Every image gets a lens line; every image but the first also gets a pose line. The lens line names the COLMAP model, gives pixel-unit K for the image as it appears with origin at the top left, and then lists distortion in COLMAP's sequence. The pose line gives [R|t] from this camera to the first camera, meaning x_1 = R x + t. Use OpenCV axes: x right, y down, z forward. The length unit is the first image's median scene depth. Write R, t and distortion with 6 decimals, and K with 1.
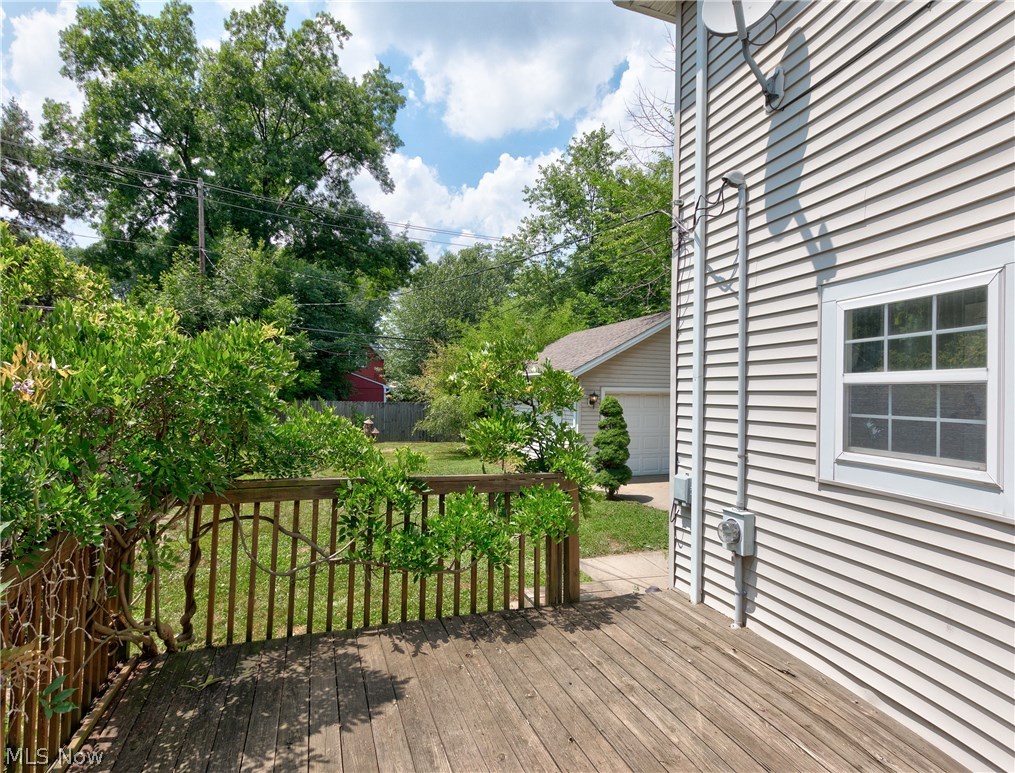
lens RADIAL K [[497.2, 0, 507.5], [0, 497.2, 386.5], [0, 0, 1]] dist [-0.001524, -0.000517]
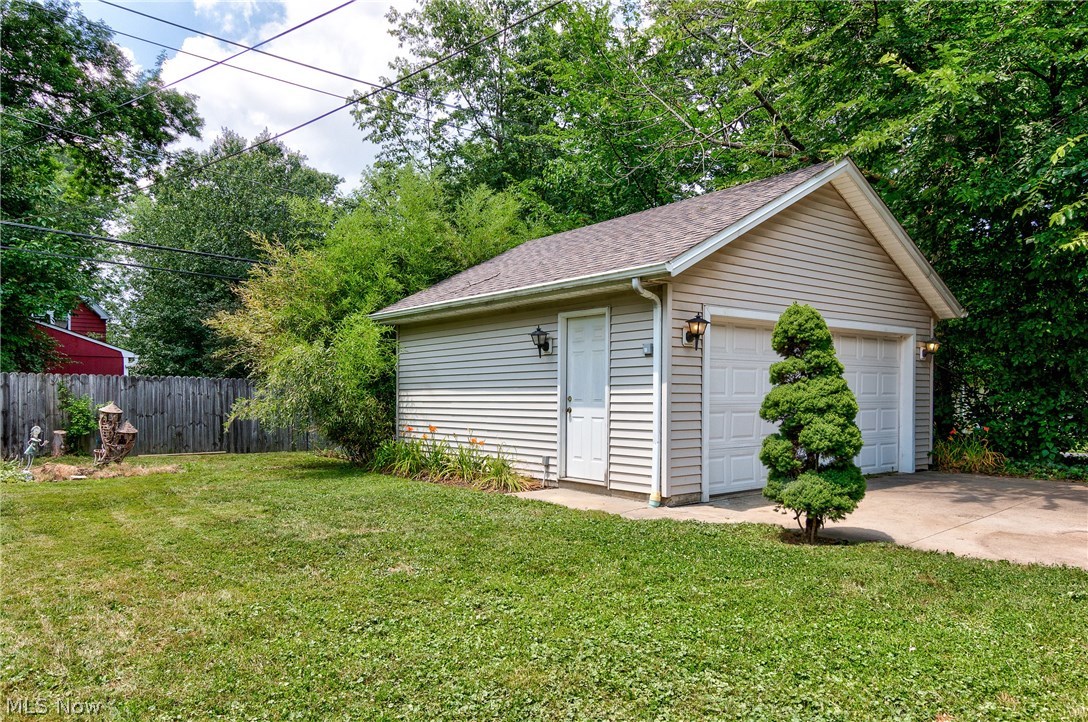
lens RADIAL K [[697.0, 0, 543.6], [0, 697.0, 393.8], [0, 0, 1]] dist [0.002167, 0.001619]
pose [[0.946937, -0.020831, 0.320743, -0.067860], [0.011484, 0.999453, 0.031007, 0.024896], [-0.321214, -0.025678, 0.946659, 0.161764]]
